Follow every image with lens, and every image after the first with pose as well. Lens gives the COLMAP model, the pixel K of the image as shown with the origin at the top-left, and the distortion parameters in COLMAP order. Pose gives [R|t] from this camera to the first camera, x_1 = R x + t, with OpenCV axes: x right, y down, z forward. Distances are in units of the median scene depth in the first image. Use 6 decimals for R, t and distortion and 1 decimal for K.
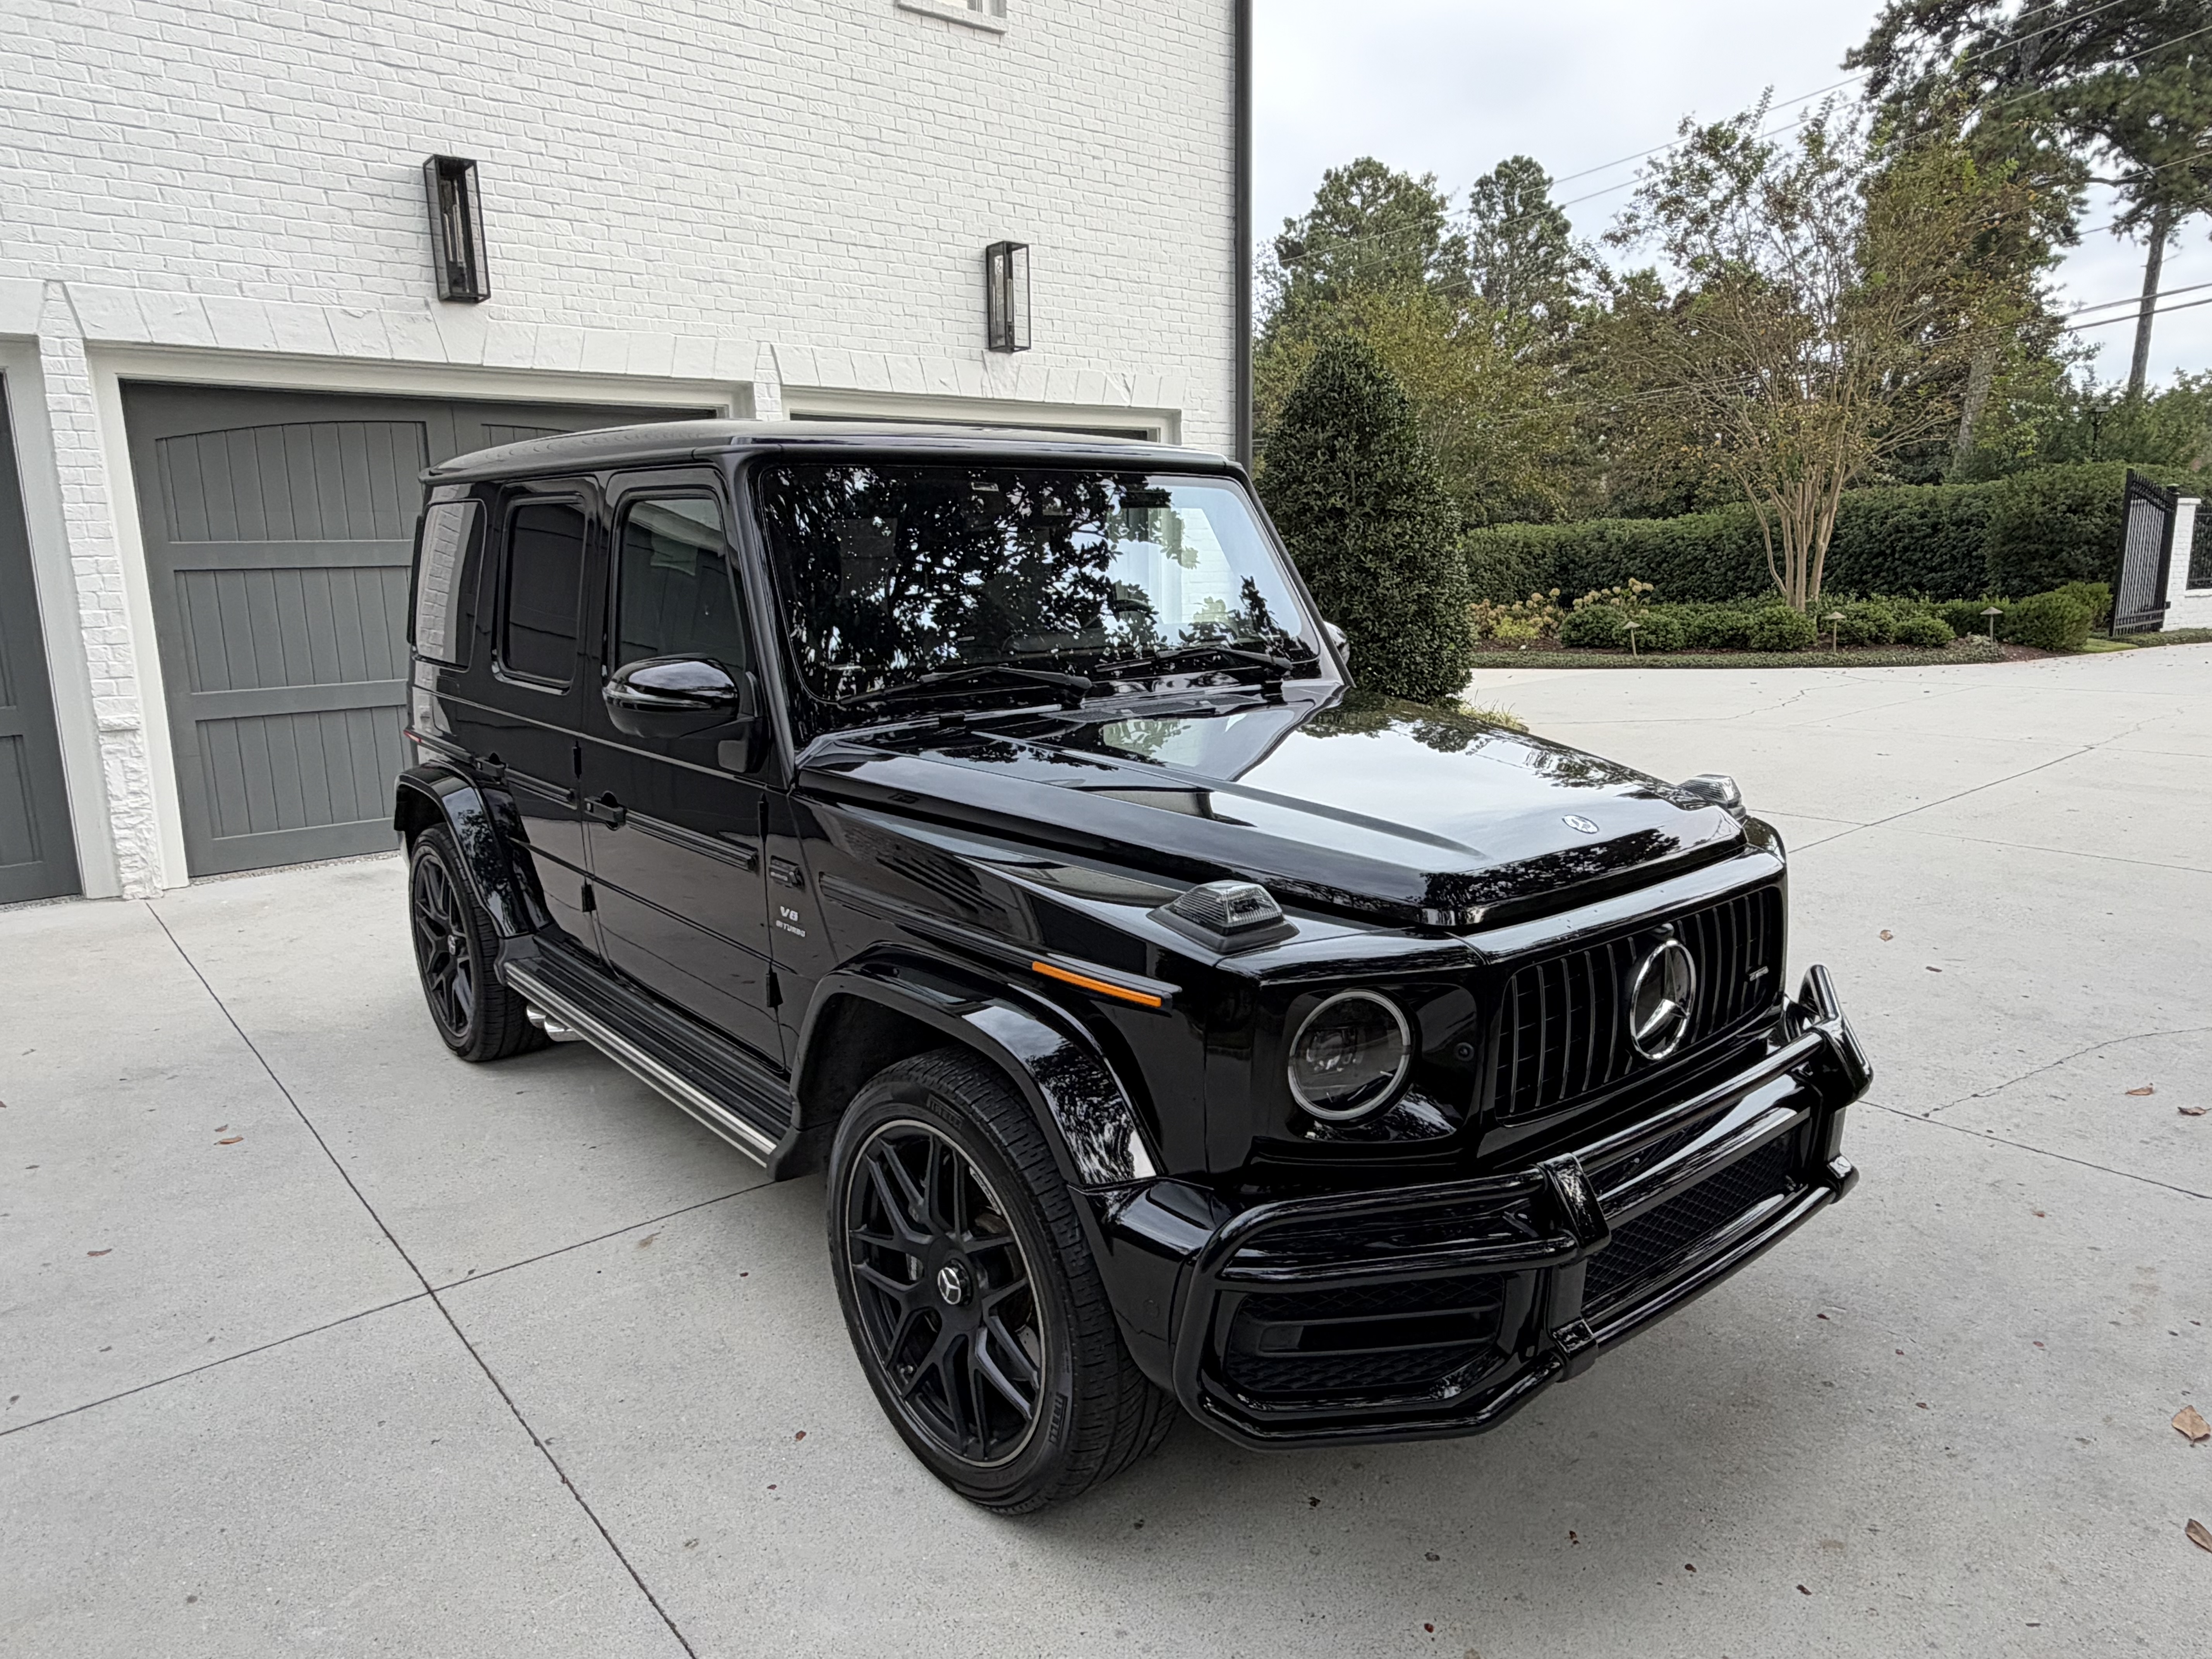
lens RADIAL K [[1430.4, 0, 1108.1], [0, 1430.4, 833.1], [0, 0, 1]] dist [0.002037, 0.000539]
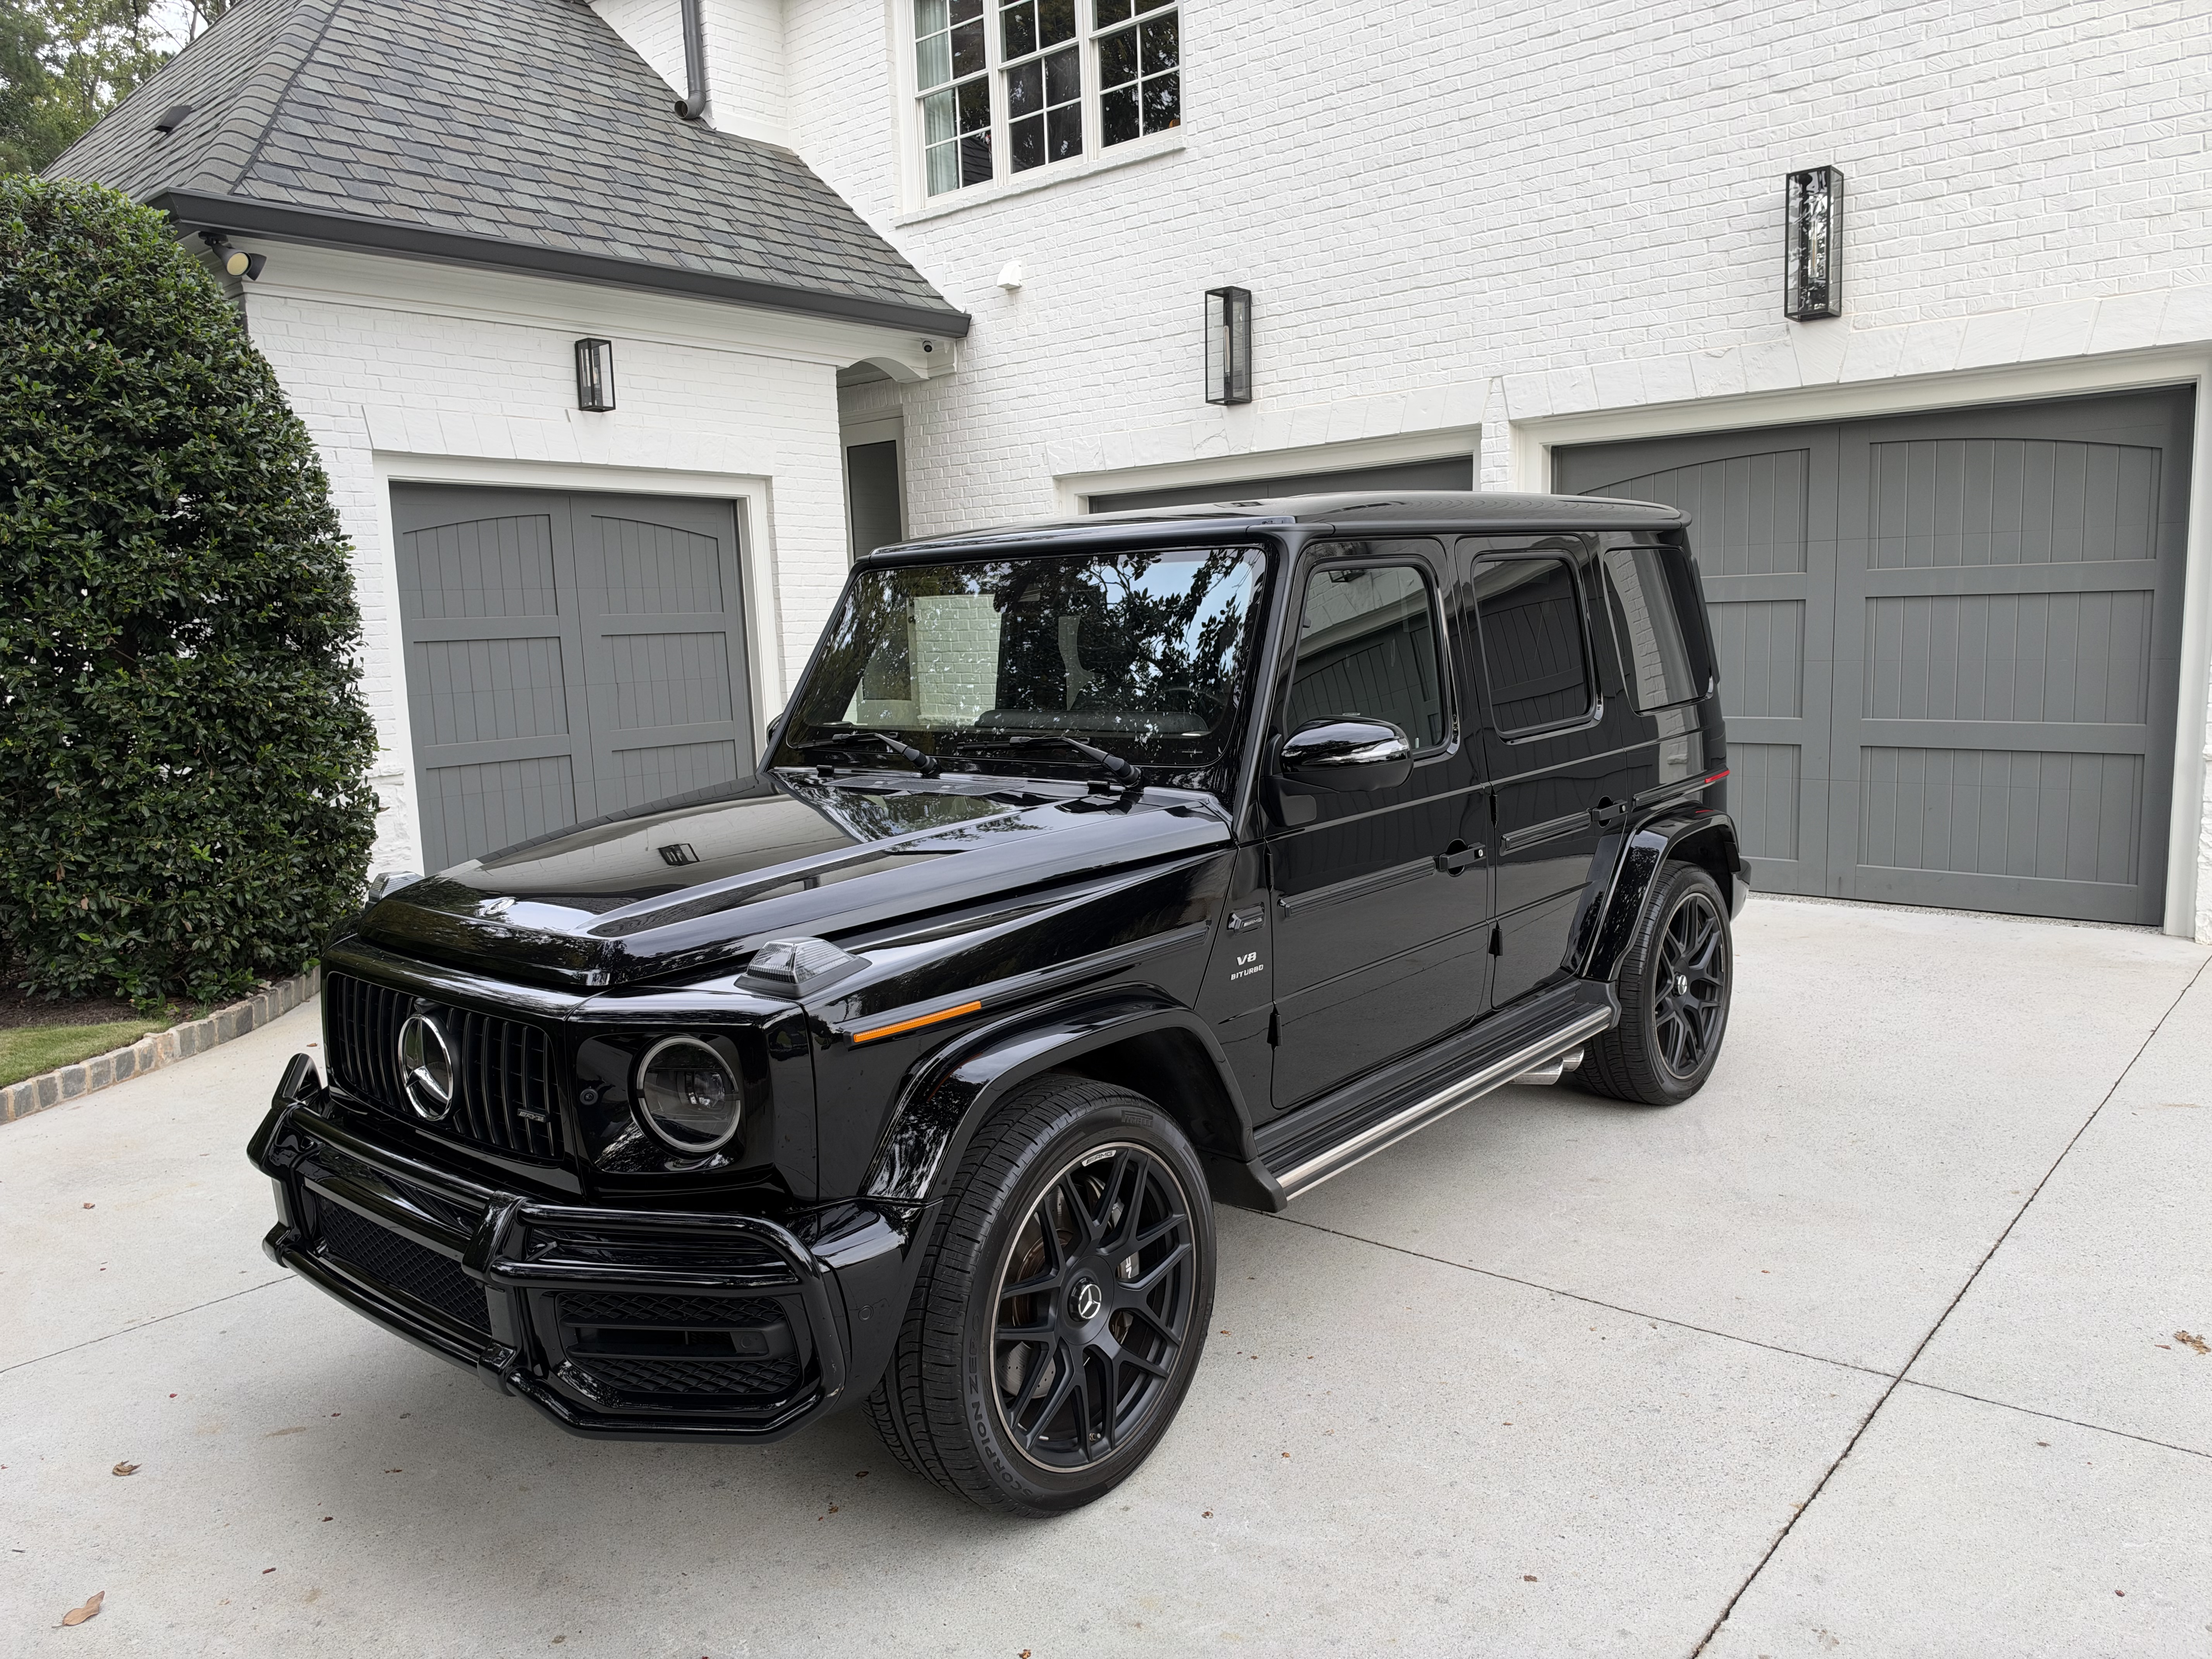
lens RADIAL K [[1604.7, 0, 1100.9], [0, 1604.7, 837.0], [0, 0, 1]] dist [0.009797, -0.025617]
pose [[0.171135, 0.139285, -0.975352, 0.453668], [-0.162012, 0.980459, 0.111588, -0.072361], [0.971836, 0.138922, 0.190357, 0.343357]]
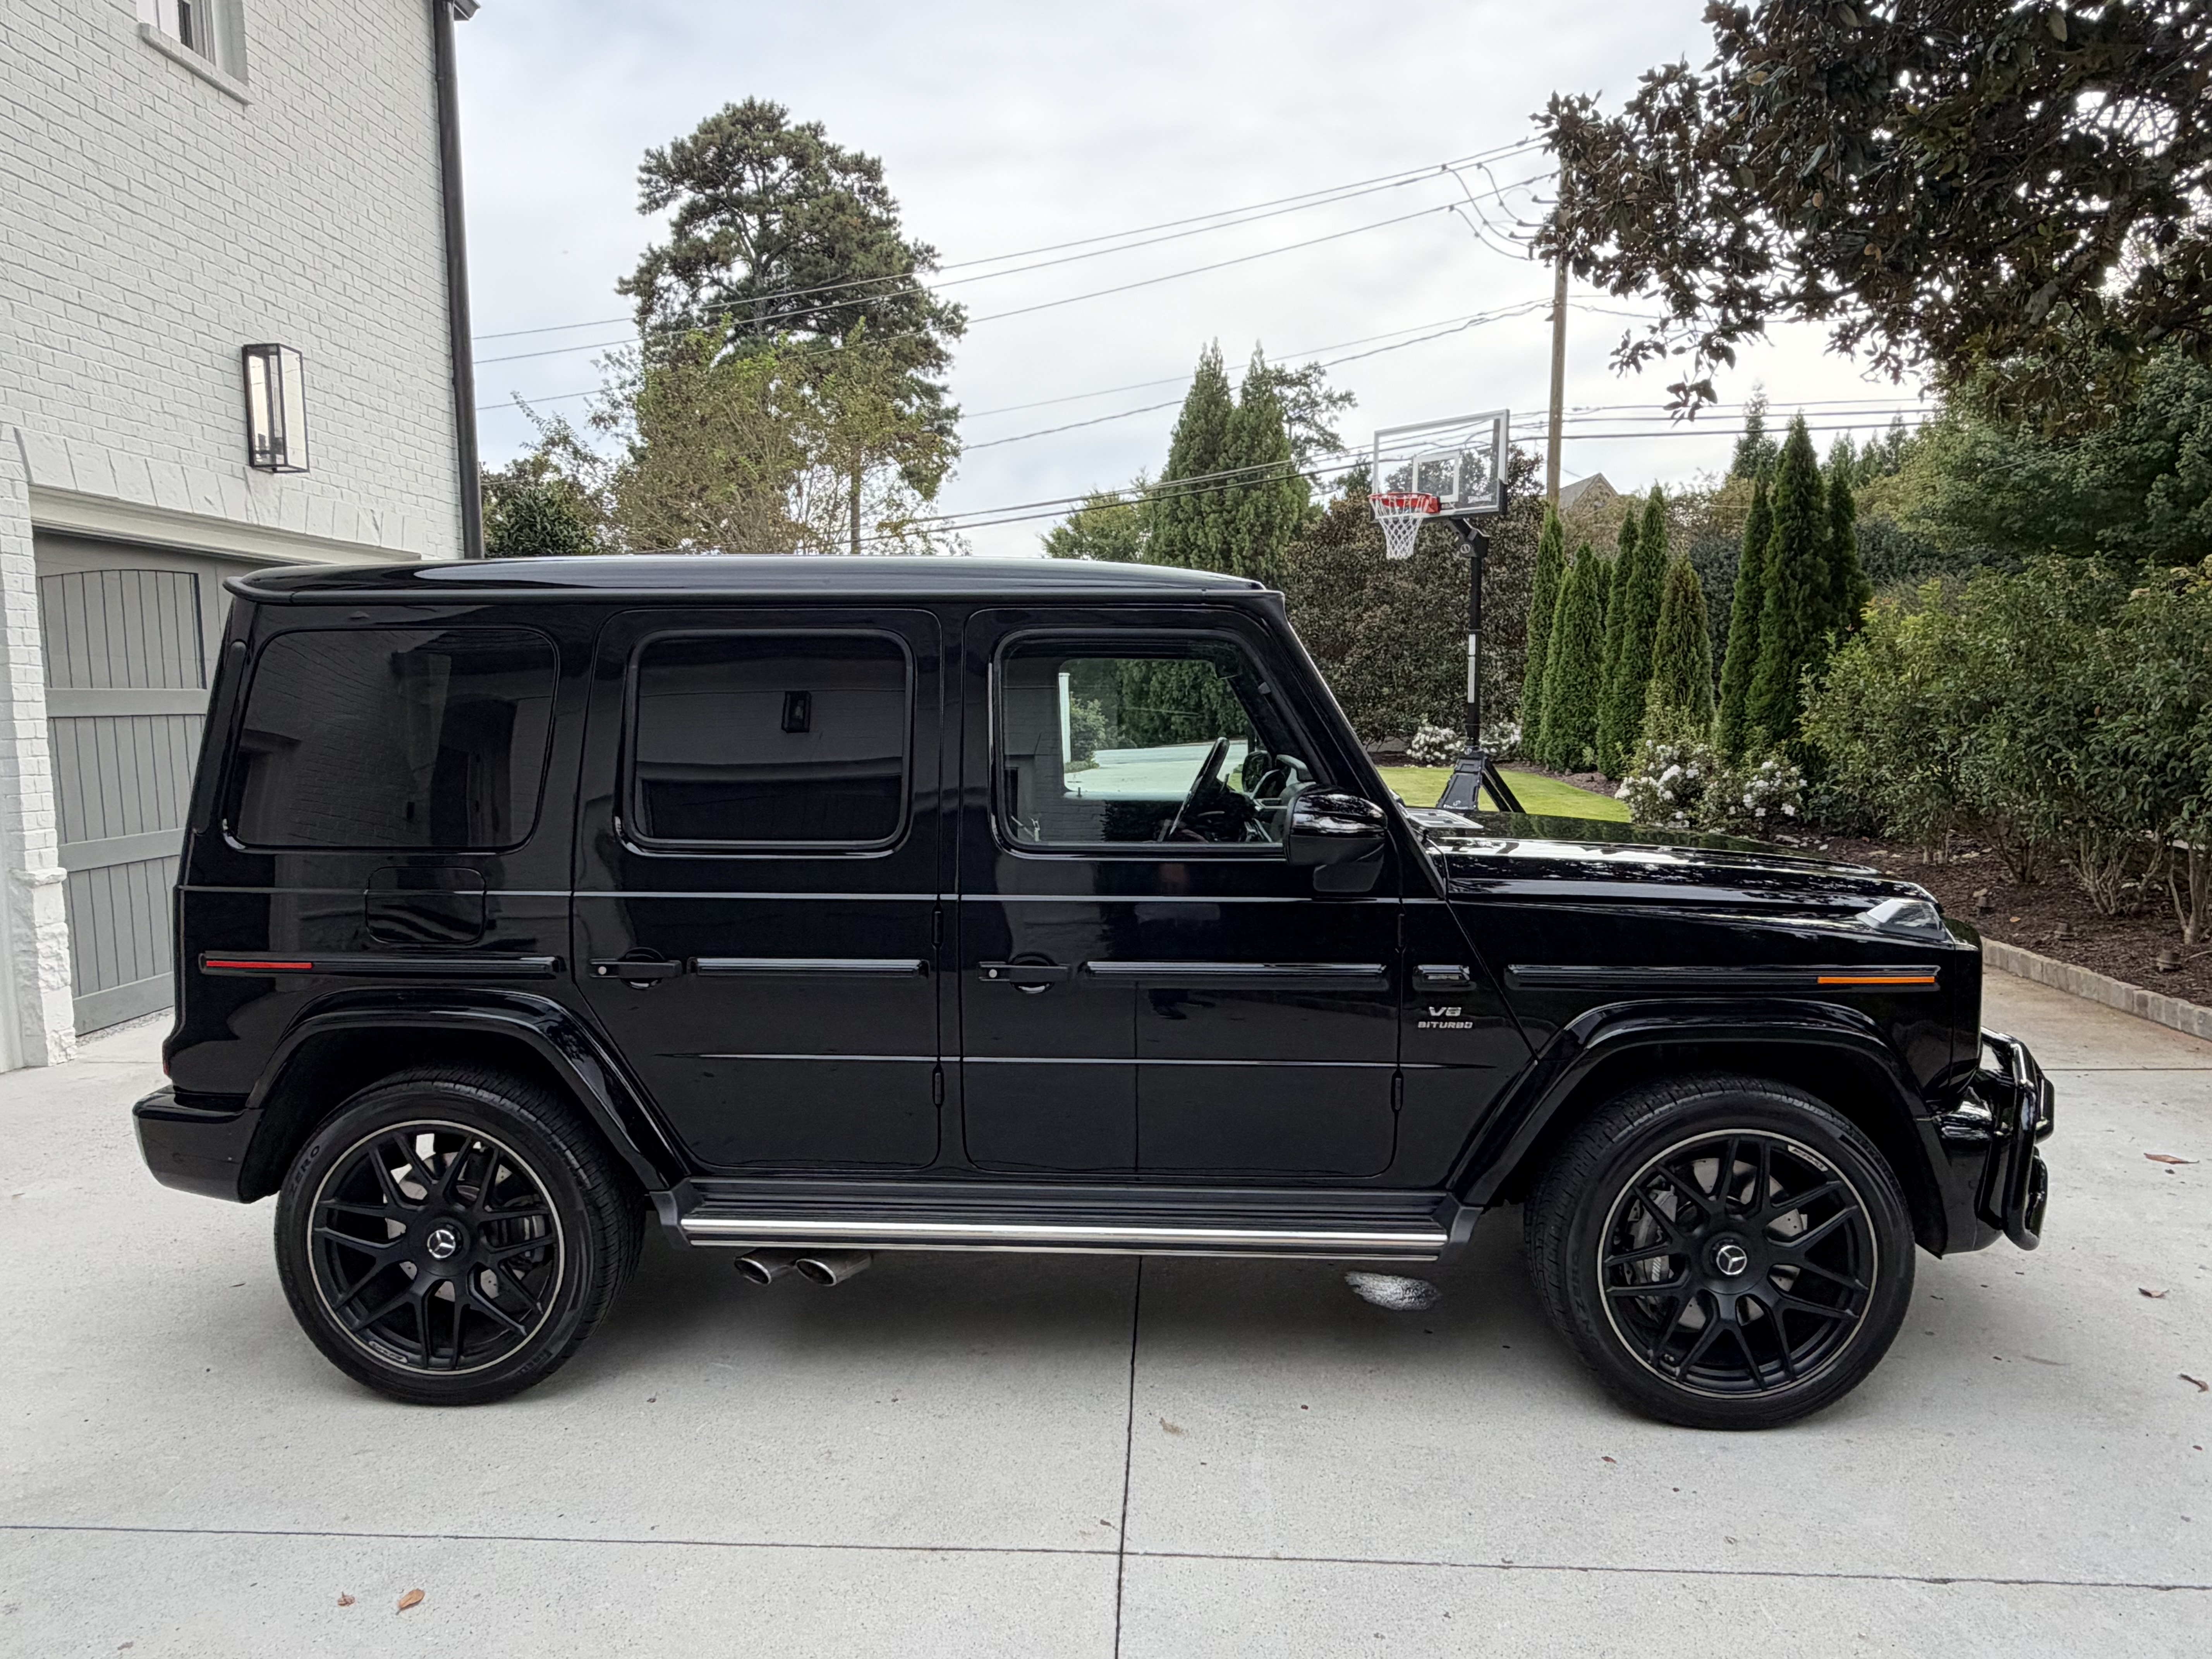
lens RADIAL K [[1430.4, 0, 1099.1], [0, 1430.4, 819.4], [0, 0, 1]] dist [0.002037, 0.000539]
pose [[0.682270, -0.057536, 0.728833, -0.398668], [0.146777, 0.987381, -0.059453, -0.021309], [-0.716215, 0.147539, 0.682105, 0.138171]]
